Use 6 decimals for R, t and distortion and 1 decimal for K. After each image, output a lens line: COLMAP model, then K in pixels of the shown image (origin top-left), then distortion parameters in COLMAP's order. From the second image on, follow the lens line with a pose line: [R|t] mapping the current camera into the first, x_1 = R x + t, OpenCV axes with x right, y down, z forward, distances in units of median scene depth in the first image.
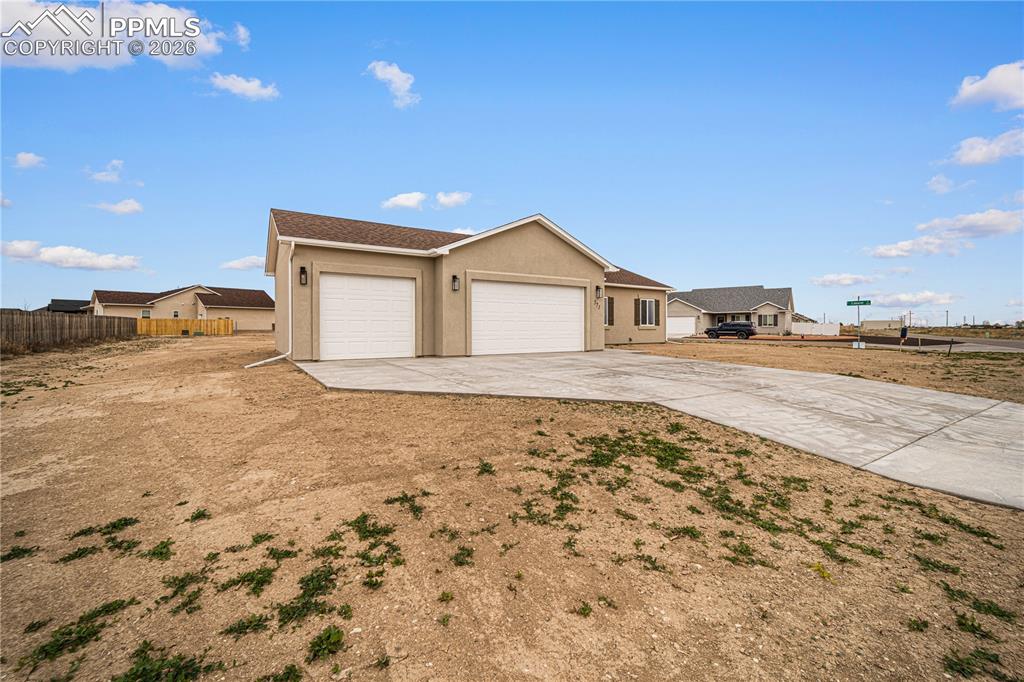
lens RADIAL K [[417.5, 0, 510.4], [0, 417.5, 329.8], [0, 0, 1]] dist [0.000664, 0.000164]
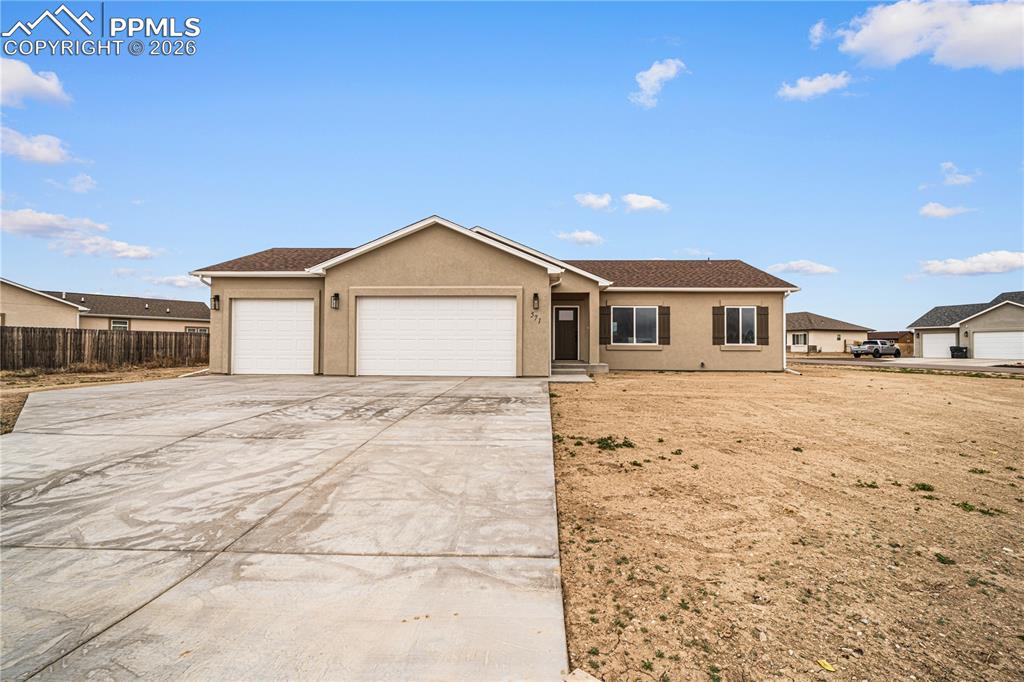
lens RADIAL K [[417.5, 0, 510.4], [0, 417.5, 329.8], [0, 0, 1]] dist [0.000664, 0.000164]
pose [[0.825097, -0.015560, -0.564777, 0.682630], [-0.008798, 0.999146, -0.040380, -0.007307], [0.564923, 0.038287, 0.824255, 0.380333]]
